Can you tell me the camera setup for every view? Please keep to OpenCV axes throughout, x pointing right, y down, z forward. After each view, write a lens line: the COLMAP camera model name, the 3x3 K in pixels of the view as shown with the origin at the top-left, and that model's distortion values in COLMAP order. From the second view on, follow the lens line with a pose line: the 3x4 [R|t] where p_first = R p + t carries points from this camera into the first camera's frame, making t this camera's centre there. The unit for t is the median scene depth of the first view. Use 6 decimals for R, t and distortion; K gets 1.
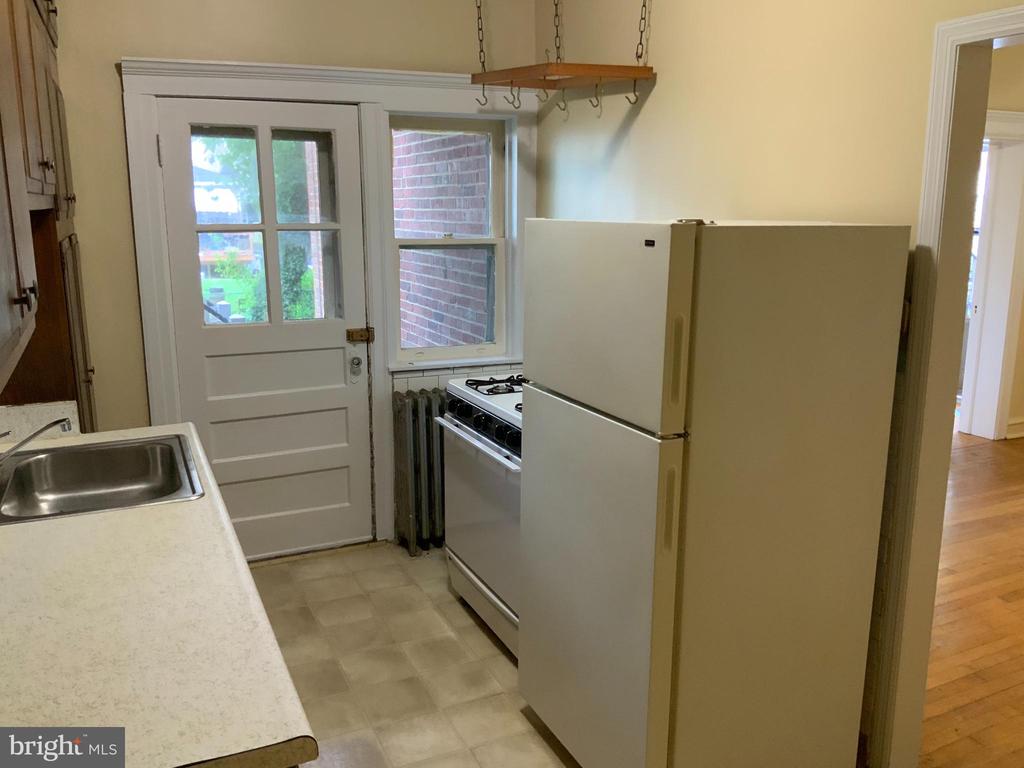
lens RADIAL K [[862.8, 0, 513.2], [0, 862.8, 383.0], [0, 0, 1]] dist [0.072912, -0.088421]
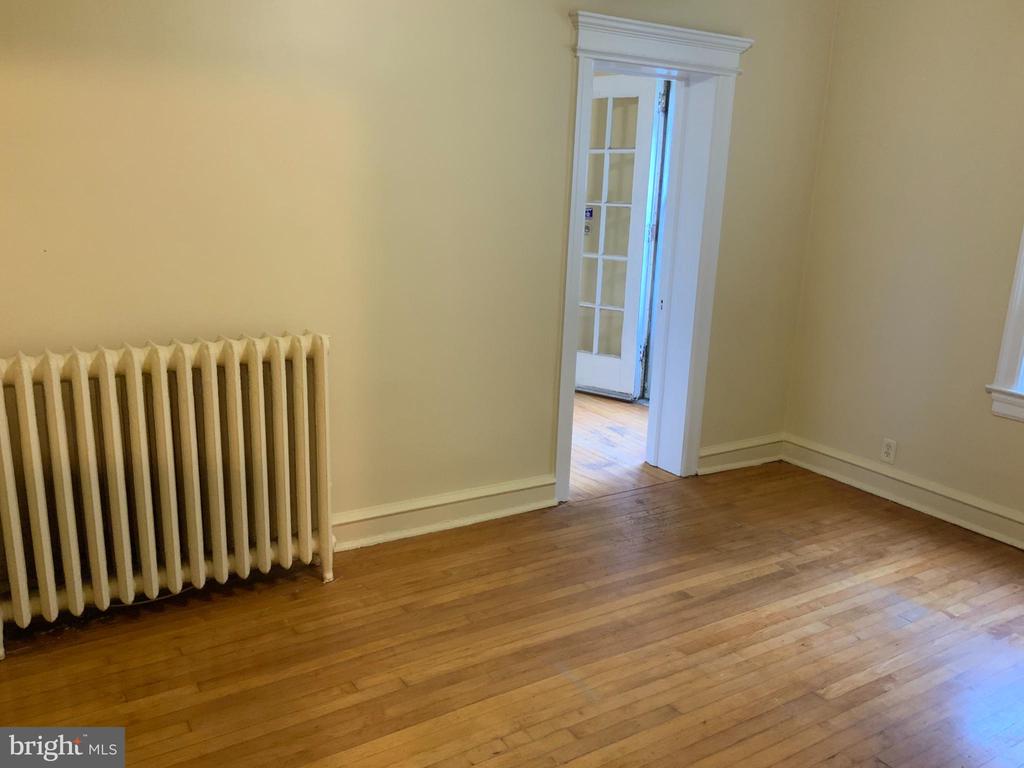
lens RADIAL K [[862.8, 0, 514.7], [0, 862.8, 381.5], [0, 0, 1]] dist [0.072912, -0.088421]
pose [[0.992290, 0.011328, 0.123421, 0.312137], [-0.017355, 0.998703, 0.047862, -0.051727], [-0.122719, -0.049635, 0.991199, 0.273532]]
